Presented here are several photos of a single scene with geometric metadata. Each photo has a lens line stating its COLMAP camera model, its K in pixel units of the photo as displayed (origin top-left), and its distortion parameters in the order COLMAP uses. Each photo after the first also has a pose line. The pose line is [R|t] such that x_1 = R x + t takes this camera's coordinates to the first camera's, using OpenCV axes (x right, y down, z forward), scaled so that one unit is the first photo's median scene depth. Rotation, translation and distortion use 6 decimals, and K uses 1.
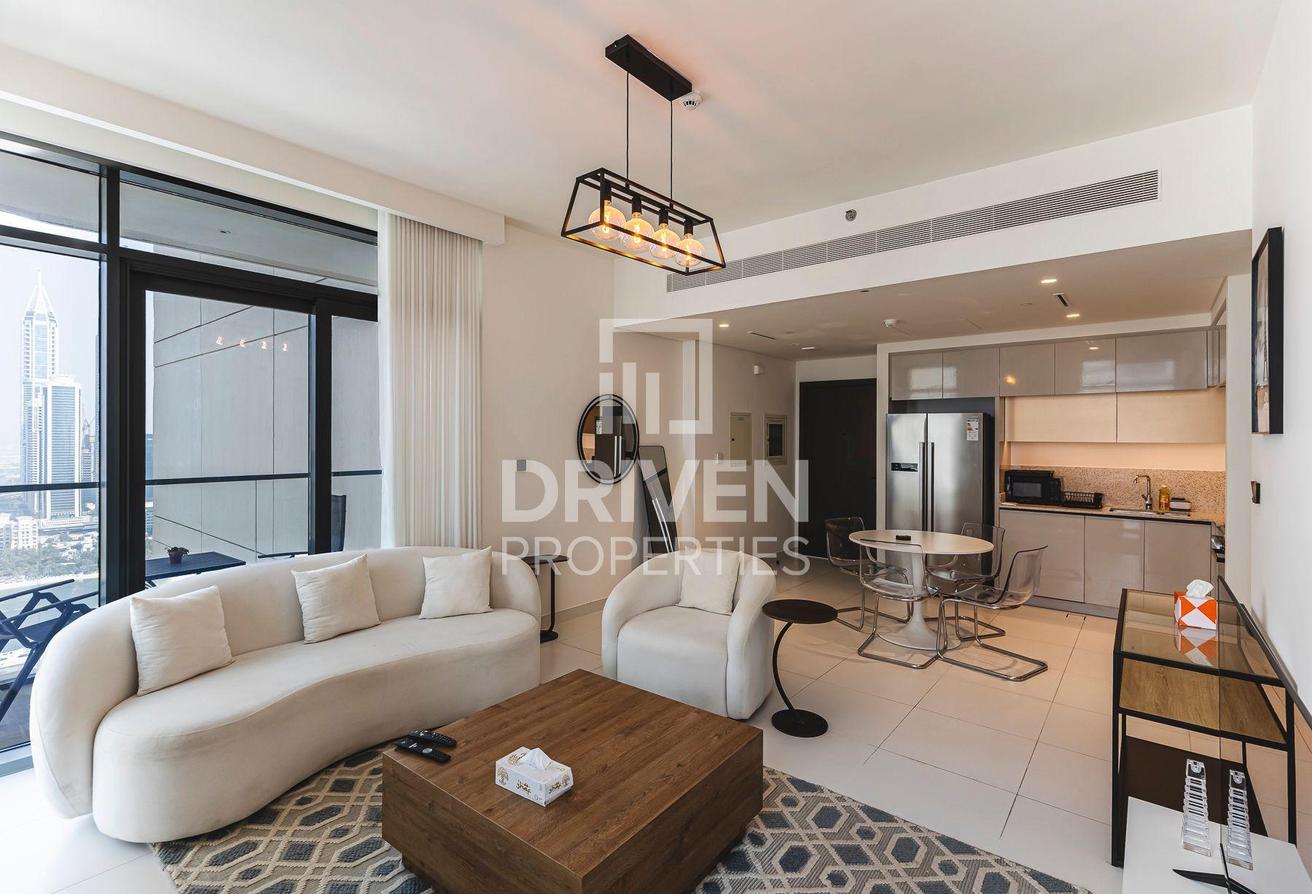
lens RADIAL K [[606.4, 0, 657.7], [0, 606.4, 432.6], [0, 0, 1]] dist [-0.002849, 0.000286]
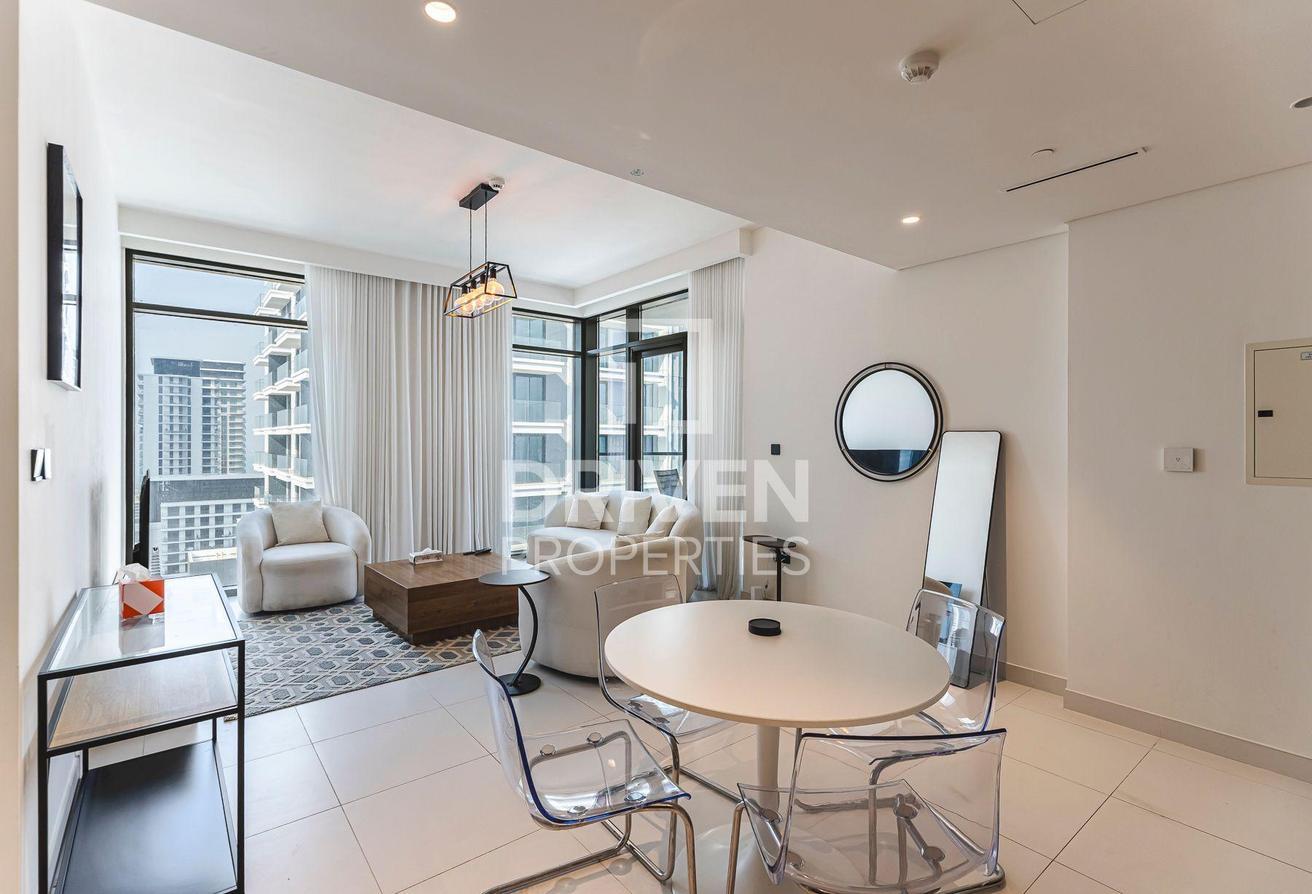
lens RADIAL K [[608.5, 0, 653.6], [0, 608.5, 443.4], [0, 0, 1]] dist [-0.001384, 0.000041]
pose [[-0.214010, 0.005510, -0.976816, 1.572242], [0.003944, 0.999981, 0.004777, 0.070221], [0.976823, -0.002830, -0.214028, 1.898808]]
